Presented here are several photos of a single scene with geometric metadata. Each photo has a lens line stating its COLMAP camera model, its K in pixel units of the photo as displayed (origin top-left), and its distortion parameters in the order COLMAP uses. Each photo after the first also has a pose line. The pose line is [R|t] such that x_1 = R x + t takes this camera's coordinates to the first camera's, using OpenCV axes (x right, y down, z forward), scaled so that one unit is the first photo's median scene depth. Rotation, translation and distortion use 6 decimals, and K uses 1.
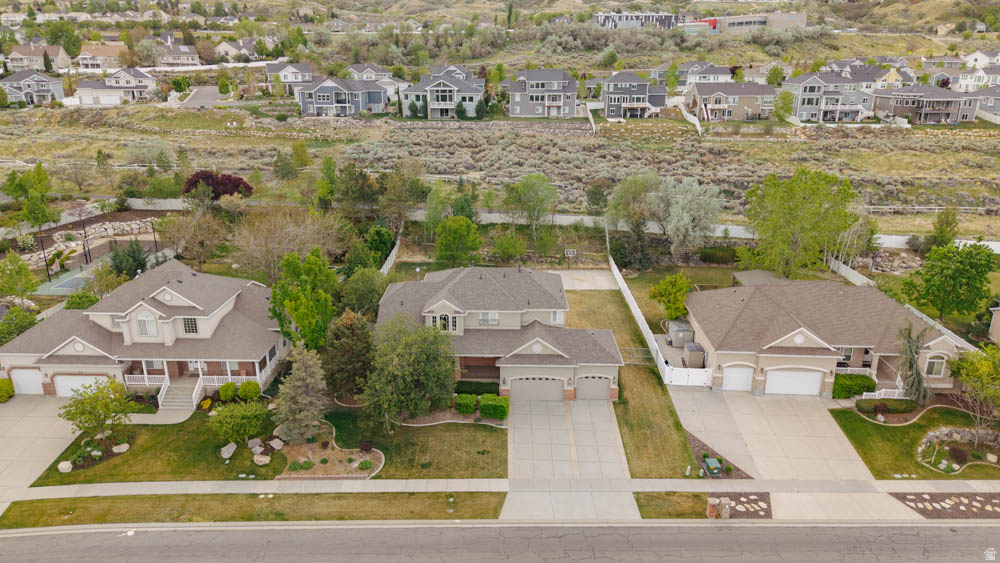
lens RADIAL K [[662.8, 0, 501.7], [0, 662.8, 276.6], [0, 0, 1]] dist [0.062780, -0.054686]
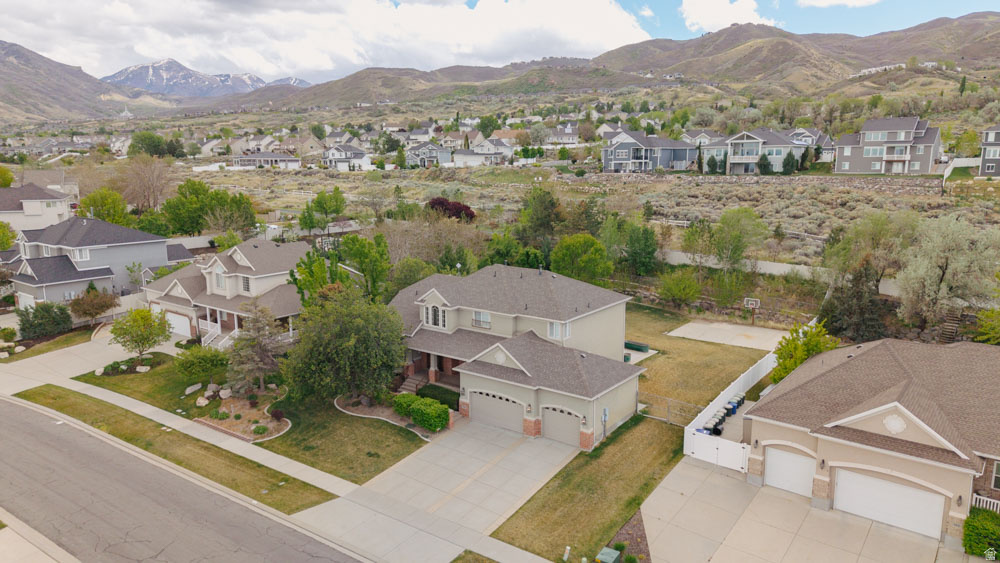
lens RADIAL K [[662.8, 0, 501.7], [0, 662.8, 276.6], [0, 0, 1]] dist [0.062780, -0.054686]
pose [[0.810655, 0.094240, -0.577890, 0.497804], [-0.174680, 0.980943, -0.085071, 0.079059], [0.558861, 0.169909, 0.811668, 0.334541]]
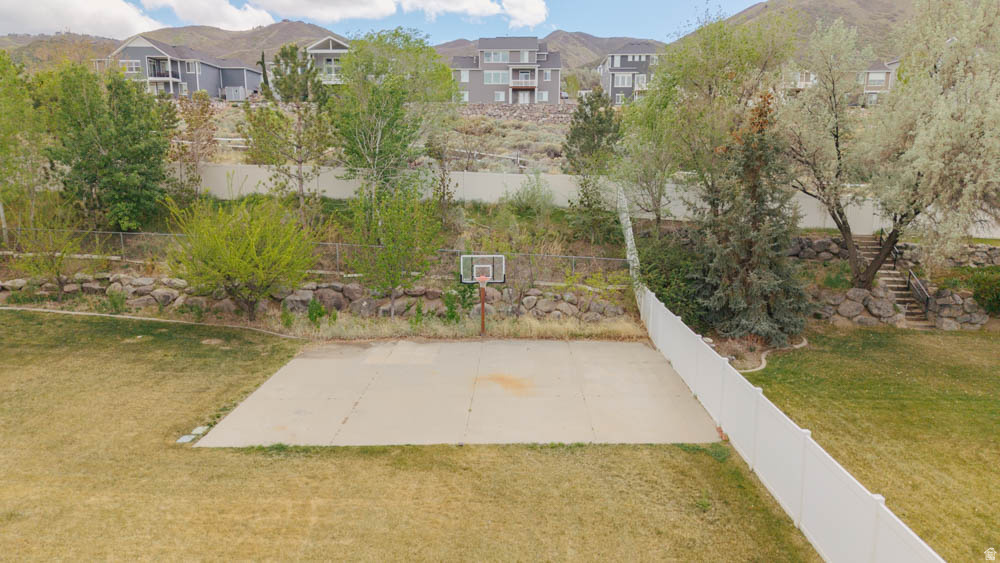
lens RADIAL K [[662.8, 0, 501.7], [0, 662.8, 276.6], [0, 0, 1]] dist [0.062780, -0.054686]
pose [[0.999962, -0.003884, -0.007790, 0.179572], [0.002738, 0.989843, -0.142135, 0.001848], [0.008263, 0.142108, 0.989817, 1.213750]]
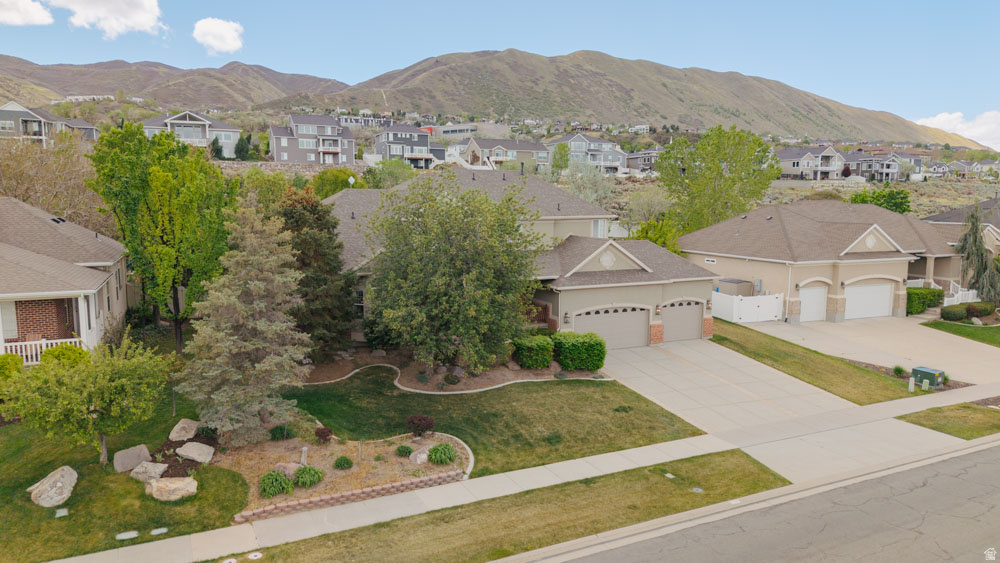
lens RADIAL K [[662.8, 0, 501.7], [0, 662.8, 276.6], [0, 0, 1]] dist [0.062780, -0.054686]
pose [[0.900517, -0.051371, 0.431776, -0.297090], [0.133583, 0.977661, -0.162282, 0.207775], [-0.413794, 0.203816, 0.887262, 0.489922]]
